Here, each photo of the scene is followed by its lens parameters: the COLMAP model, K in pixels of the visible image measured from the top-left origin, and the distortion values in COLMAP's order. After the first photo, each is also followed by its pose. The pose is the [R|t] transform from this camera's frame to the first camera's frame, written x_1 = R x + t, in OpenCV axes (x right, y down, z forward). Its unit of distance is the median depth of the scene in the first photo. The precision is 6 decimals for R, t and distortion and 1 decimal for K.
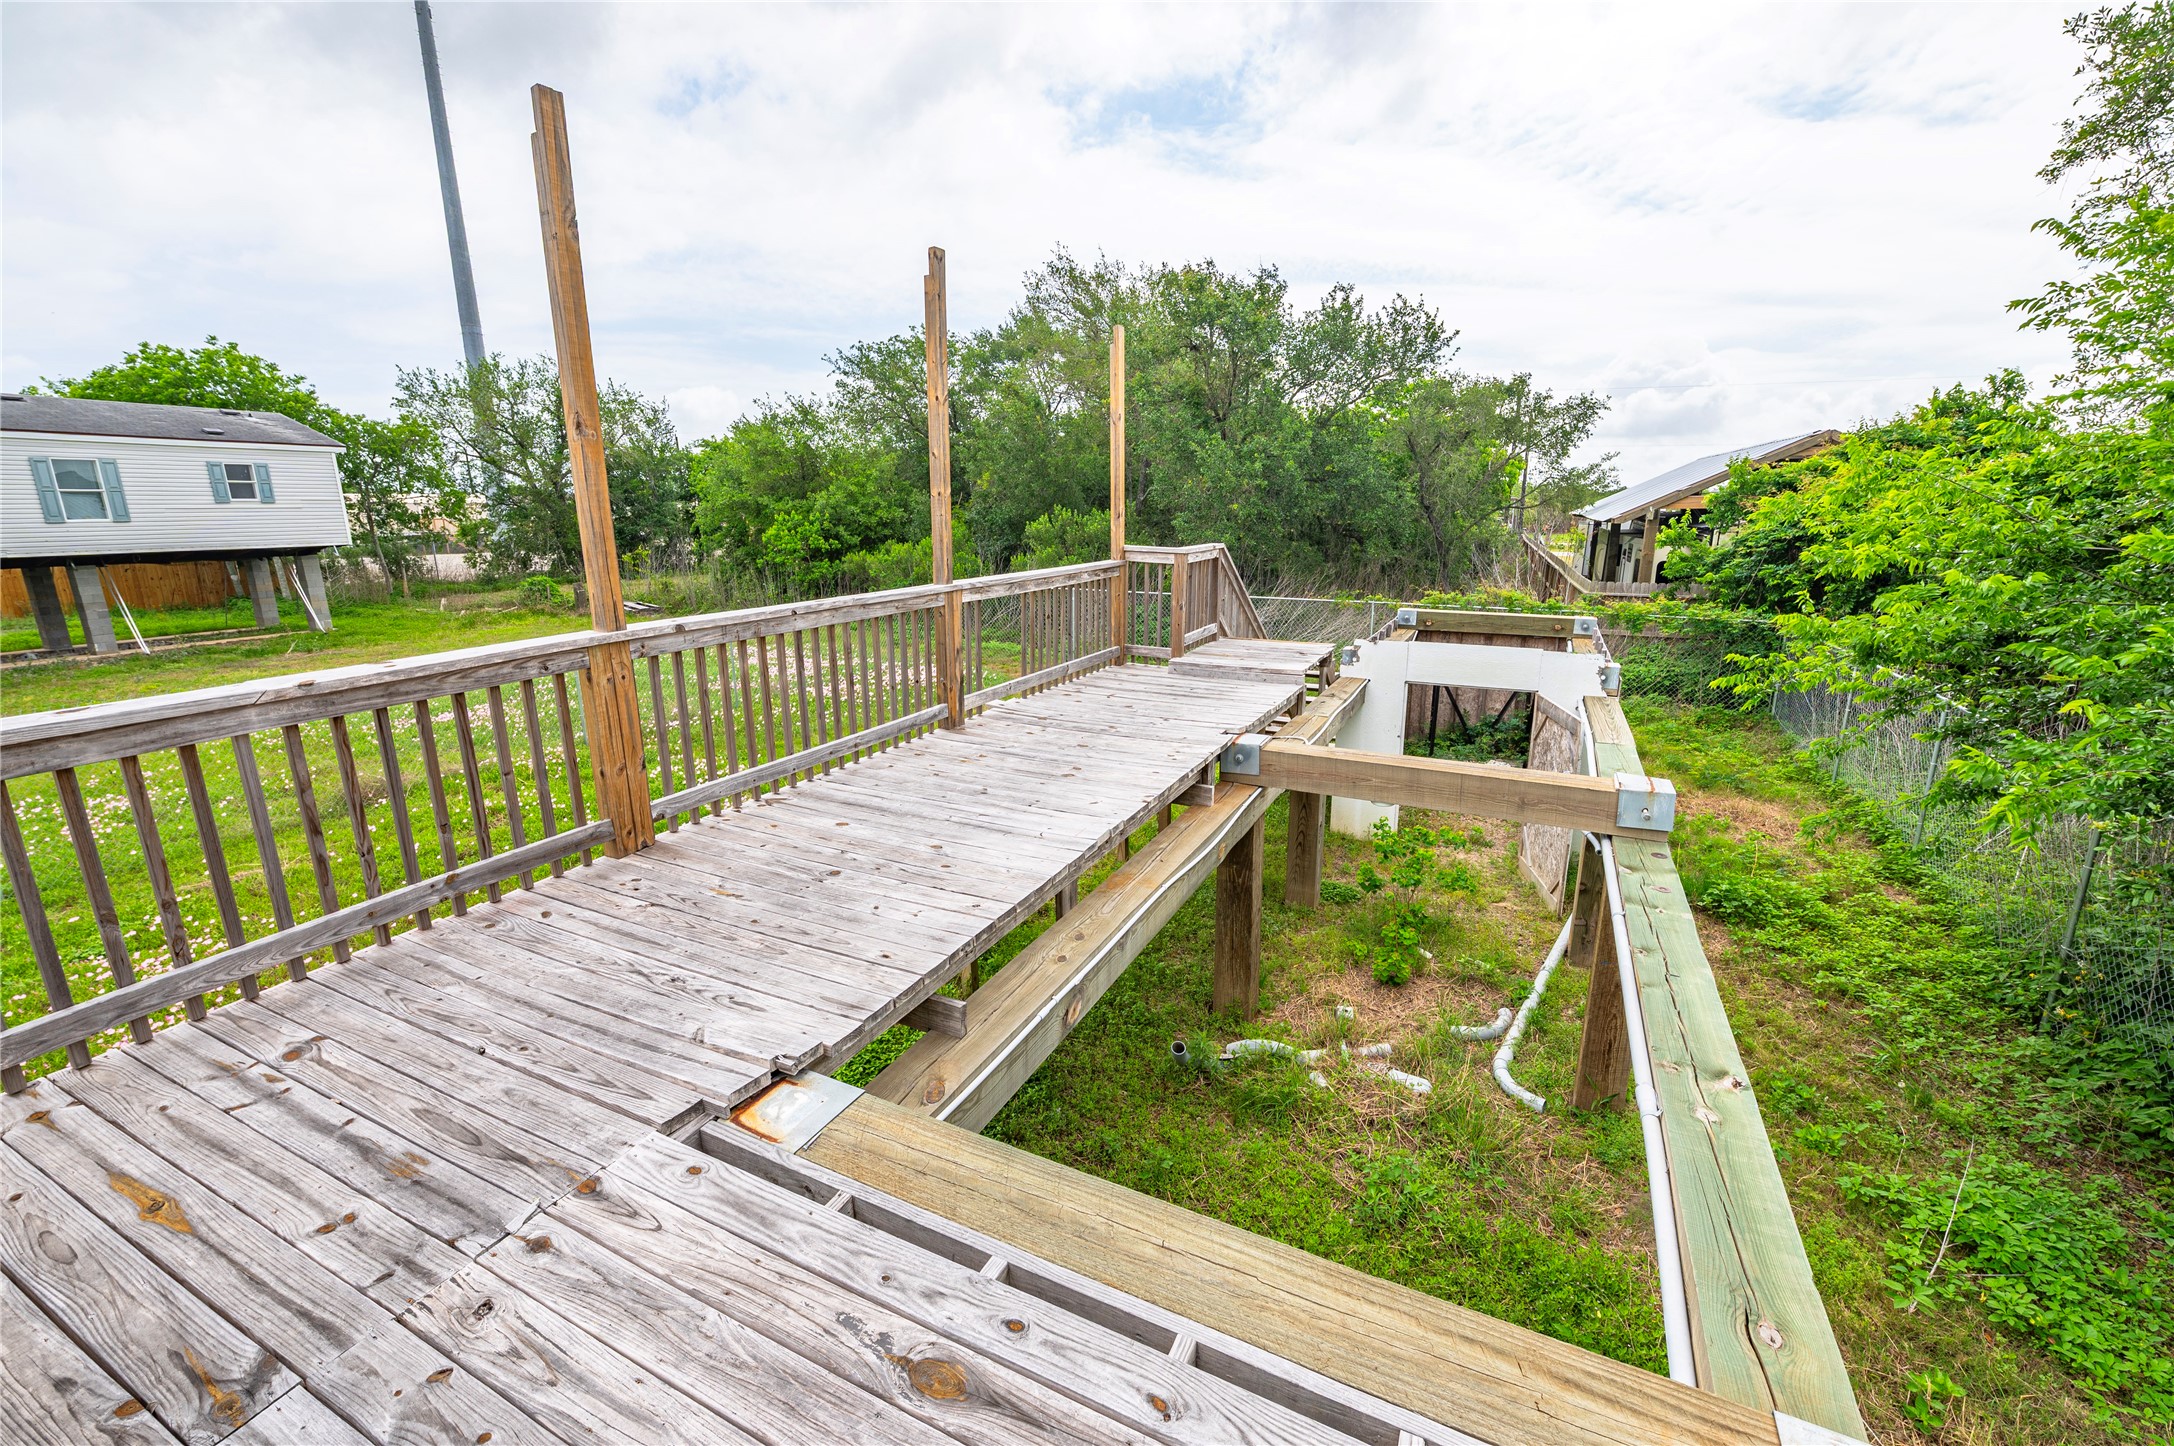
lens RADIAL K [[949.9, 0, 1087.0], [0, 949.9, 723.0], [0, 0, 1]] dist [-0.000184, -0.000077]
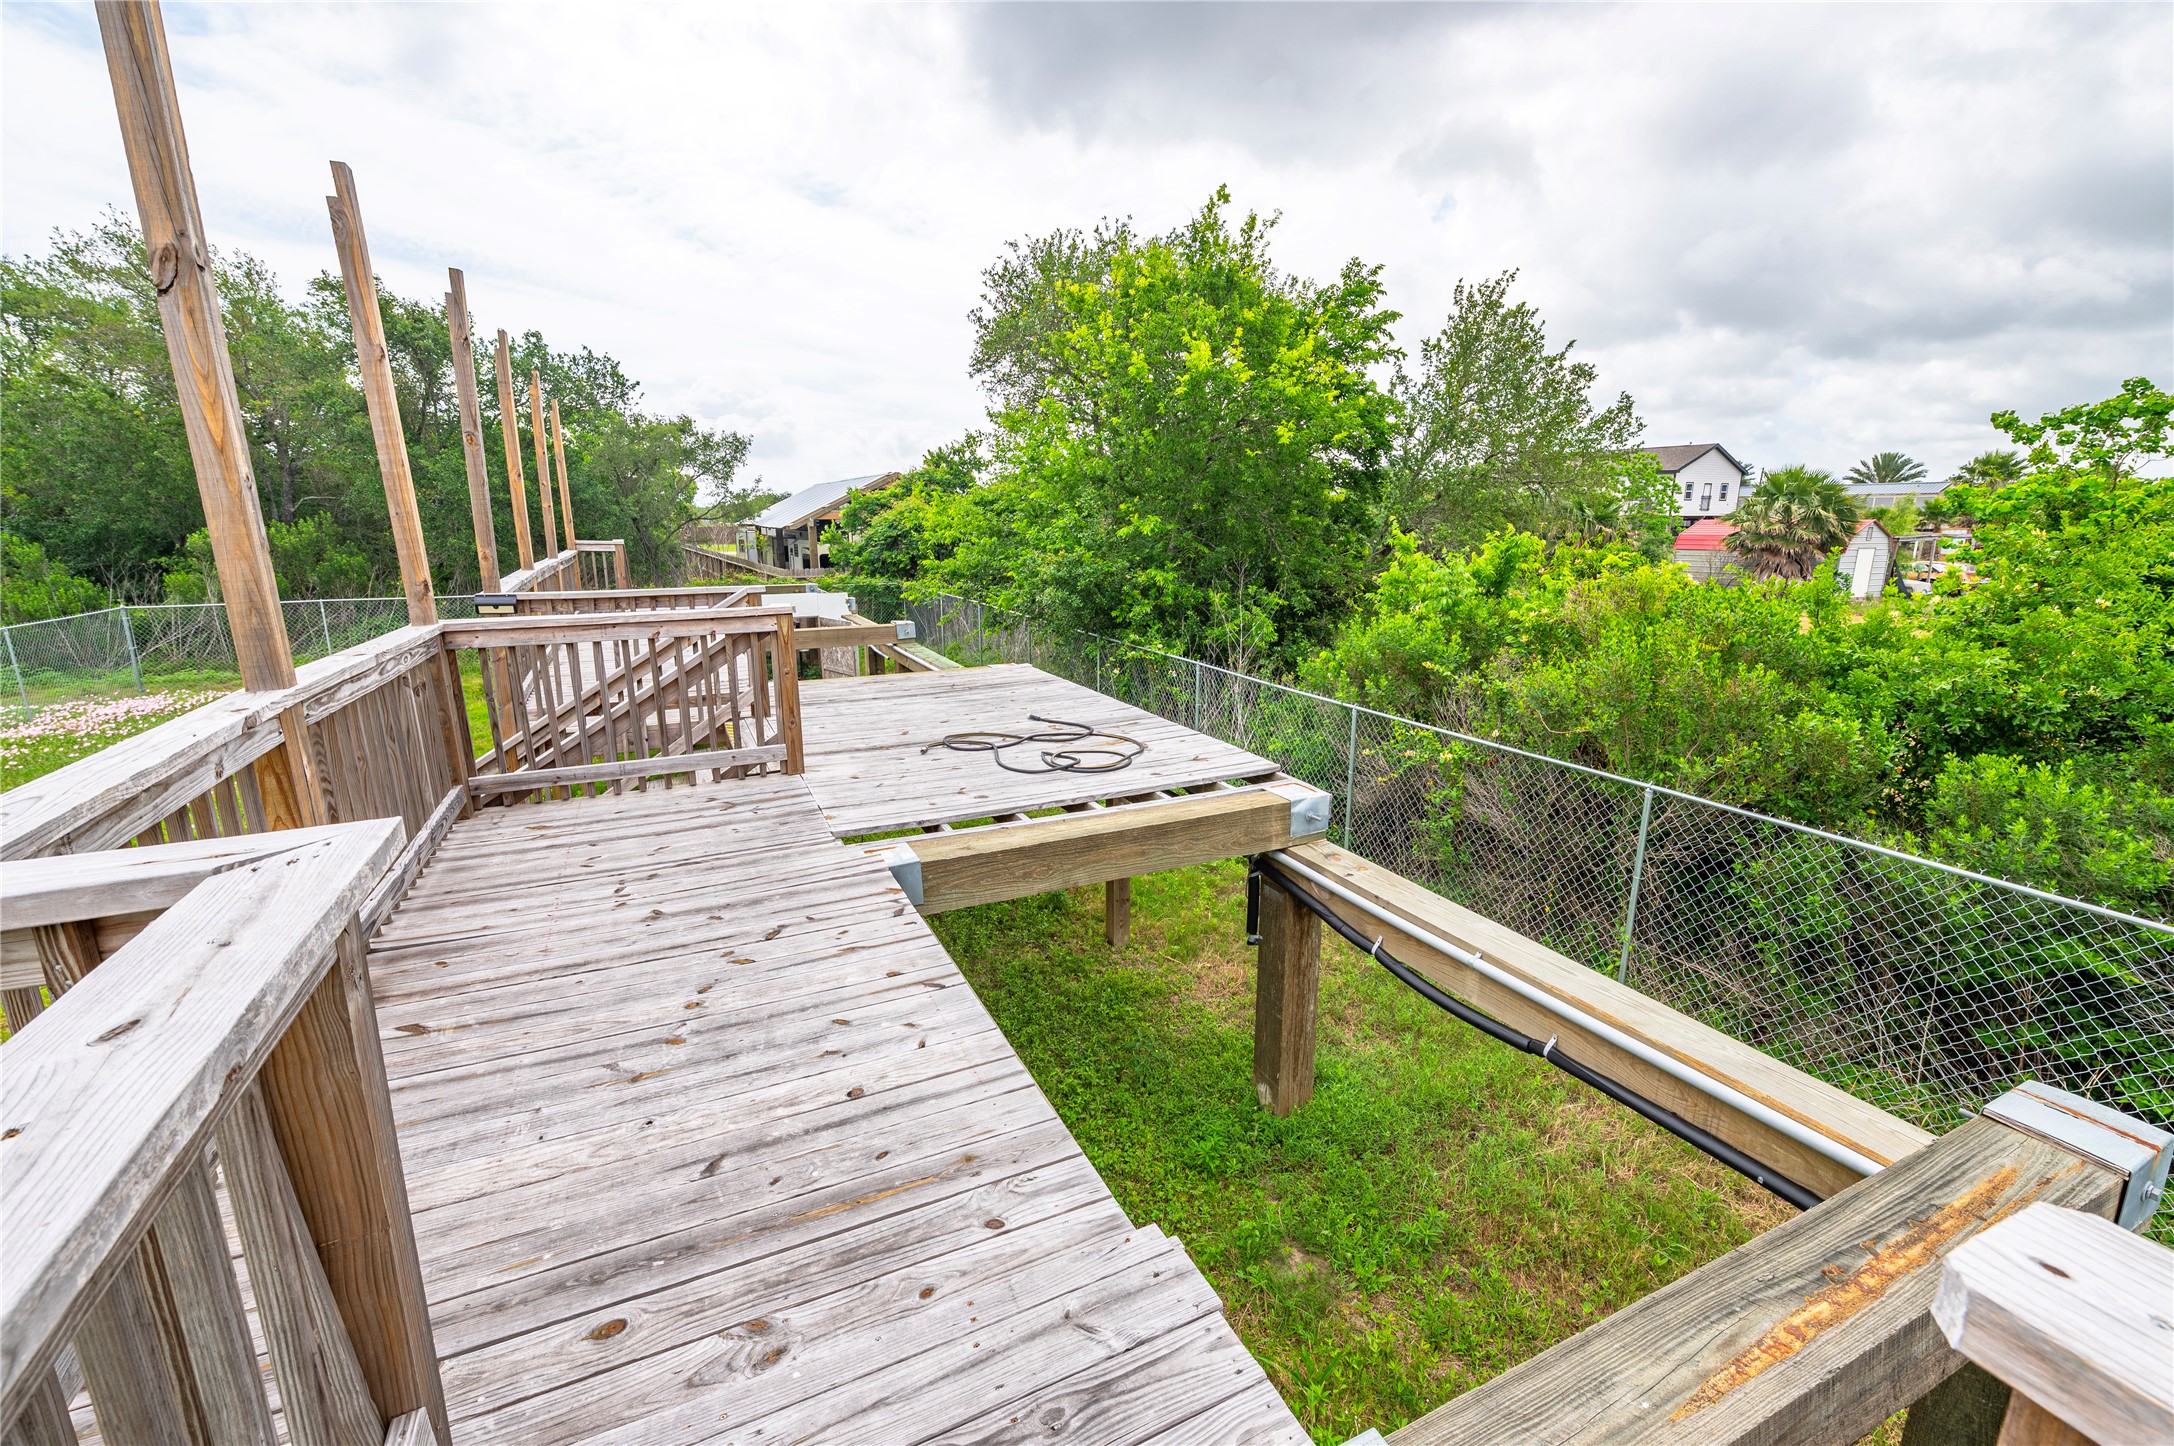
lens RADIAL K [[951.2, 0, 1067.8], [0, 951.2, 694.6], [0, 0, 1]] dist [0.000302, -0.000426]
pose [[0.665972, -0.130990, 0.734386, -0.225581], [0.159879, 0.986650, 0.031000, 0.055676], [-0.728643, 0.096768, 0.678023, -0.244655]]
